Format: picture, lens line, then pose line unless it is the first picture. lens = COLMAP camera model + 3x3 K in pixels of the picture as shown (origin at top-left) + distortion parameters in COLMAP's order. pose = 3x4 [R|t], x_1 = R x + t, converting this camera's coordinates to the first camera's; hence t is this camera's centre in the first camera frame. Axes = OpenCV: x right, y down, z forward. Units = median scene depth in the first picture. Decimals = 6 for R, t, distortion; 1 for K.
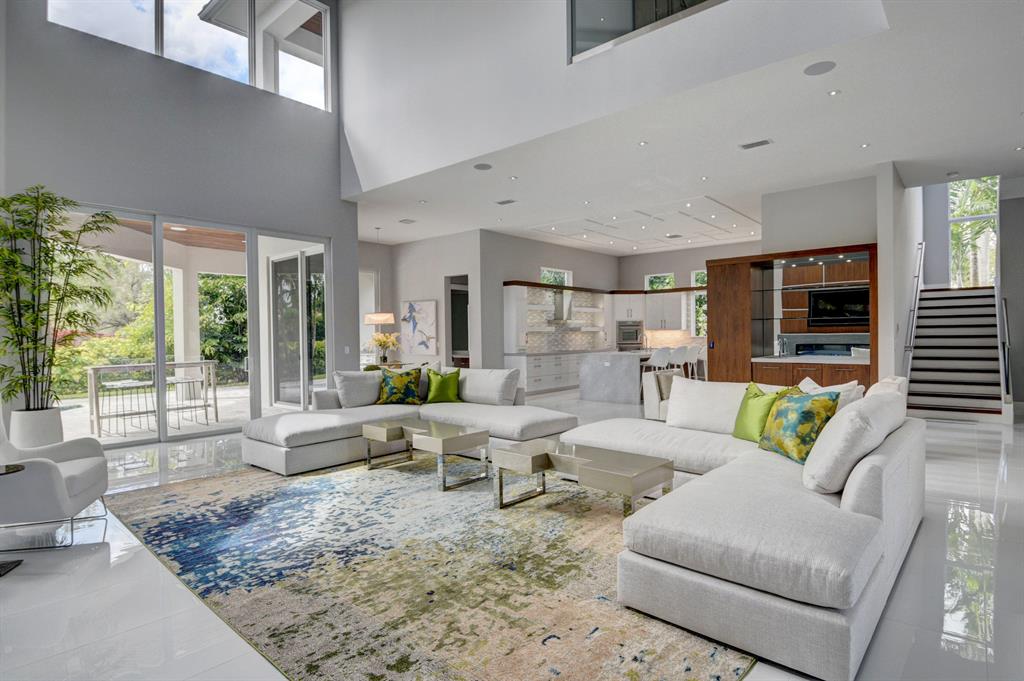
lens RADIAL K [[532.5, 0, 509.9], [0, 532.5, 341.3], [0, 0, 1]] dist [0.021607, -0.032047]
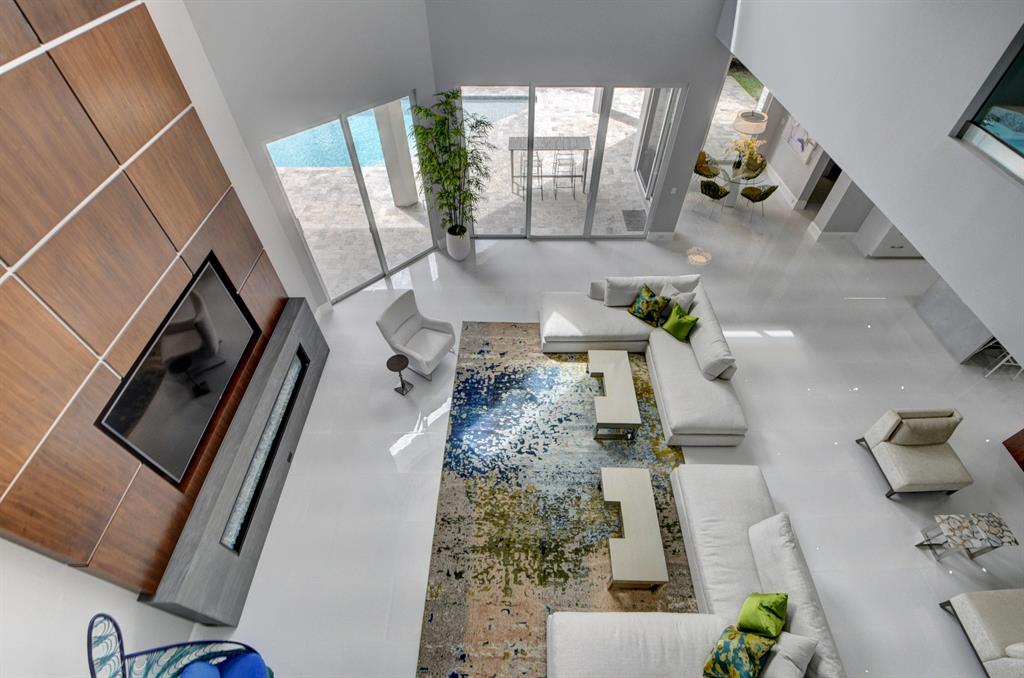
lens RADIAL K [[447.4, 0, 512.0], [0, 447.4, 339.0], [0, 0, 1]] dist [0.002206, -0.000026]
pose [[0.660902, 0.567814, -0.490710, 0.144529], [-0.010003, 0.660475, 0.750781, -0.664735], [0.750405, -0.491284, 0.442190, 0.268347]]
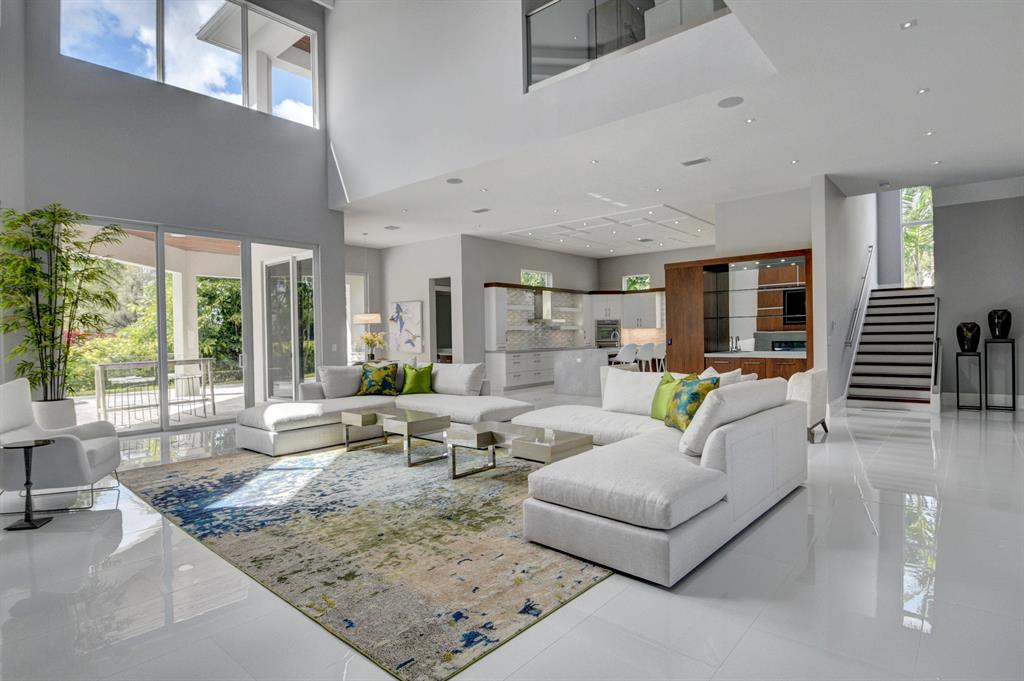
lens RADIAL K [[532.7, 0, 510.6], [0, 532.7, 338.7], [0, 0, 1]] dist [0.023951, -0.034409]
pose [[0.999988, -0.004067, 0.002562, 0.069652], [0.004076, 0.999985, -0.003627, 0.004801], [-0.002547, 0.003637, 0.999990, -0.119350]]
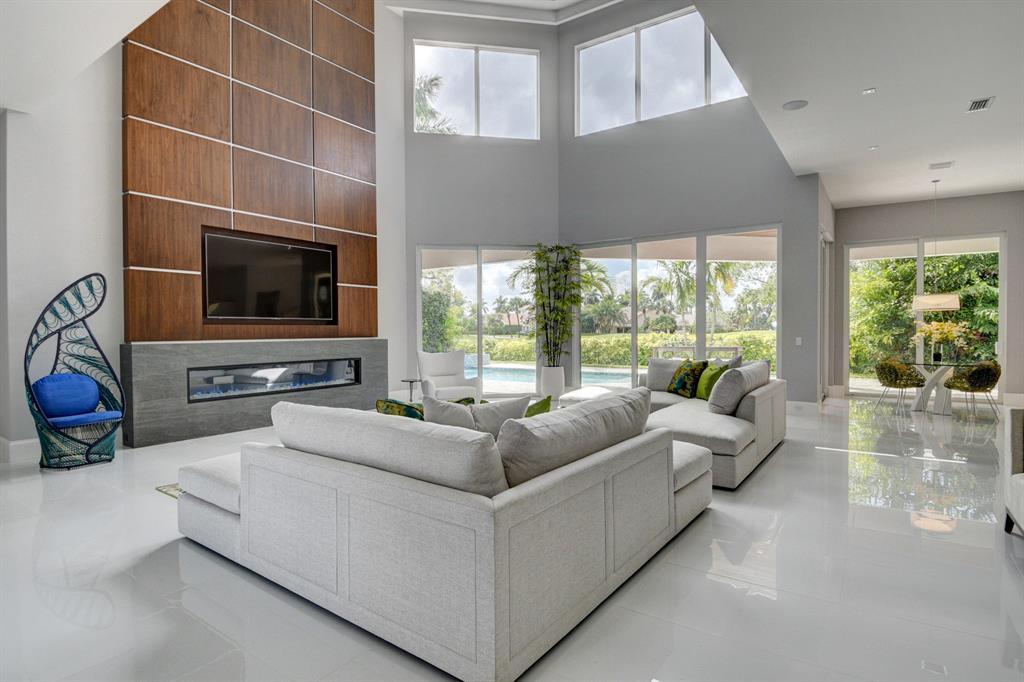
lens RADIAL K [[532.7, 0, 510.6], [0, 532.7, 339.2], [0, 0, 1]] dist [0.023951, -0.034409]
pose [[0.108457, 0.030692, -0.993627, 0.766467], [-0.009092, 0.999512, 0.029881, -0.013863], [0.994060, 0.005793, 0.108683, 0.581794]]
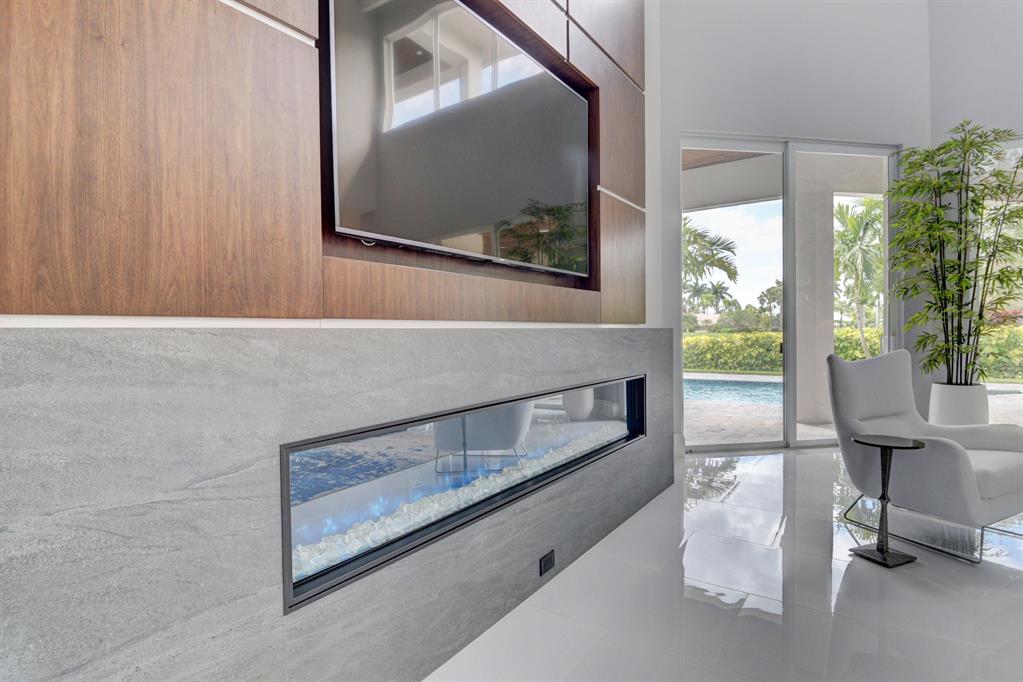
lens RADIAL K [[532.0, 0, 509.4], [0, 532.0, 341.8], [0, 0, 1]] dist [0.021607, -0.032047]
pose [[0.117196, 0.030699, -0.992634, -0.098958], [-0.003131, 0.999529, 0.030542, 0.029617], [0.993104, -0.000472, 0.117237, 0.141870]]
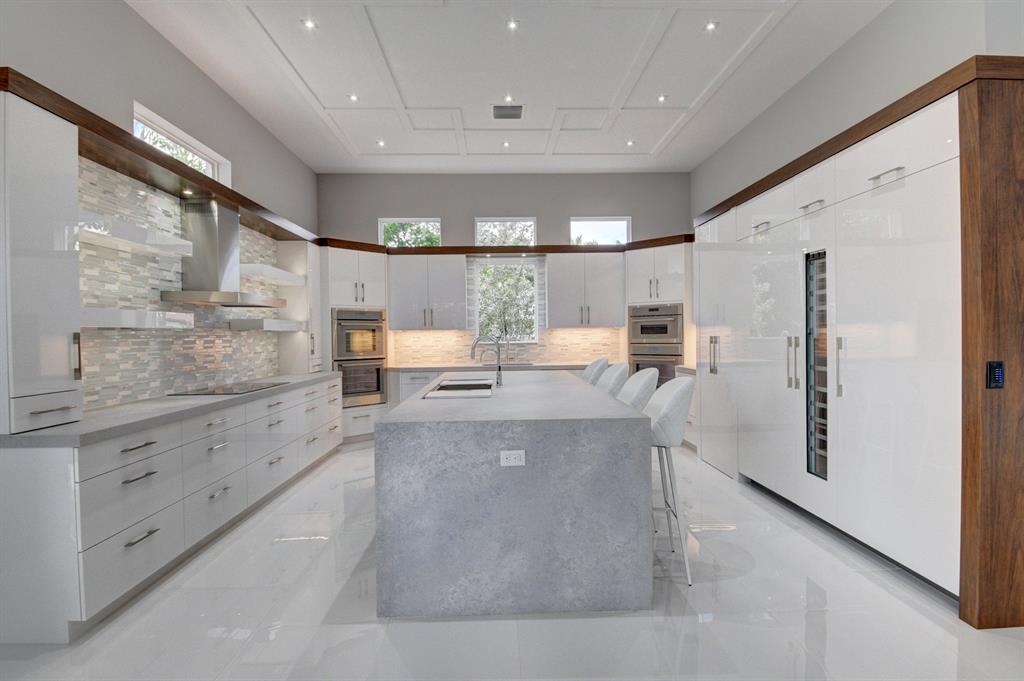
lens RADIAL K [[532.7, 0, 510.6], [0, 532.7, 338.7], [0, 0, 1]] dist [0.023951, -0.034409]
pose [[0.735071, -0.002414, 0.677986, 0.026358], [0.013909, 0.999837, -0.011520, -0.014934], [-0.677848, 0.017898, 0.734984, 1.342453]]
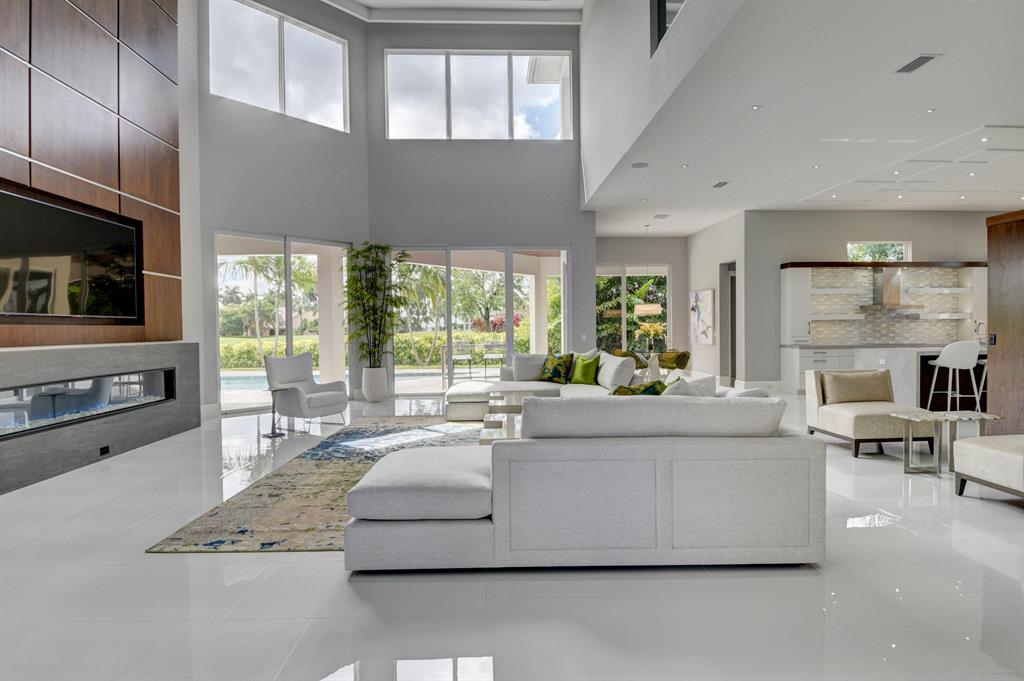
lens RADIAL K [[532.7, 0, 510.6], [0, 532.7, 338.7], [0, 0, 1]] dist [0.023951, -0.034409]
pose [[0.686536, 0.019508, -0.726834, 0.619956], [-0.006765, 0.999768, 0.020444, -0.005390], [0.727064, -0.009119, 0.686509, 0.098769]]
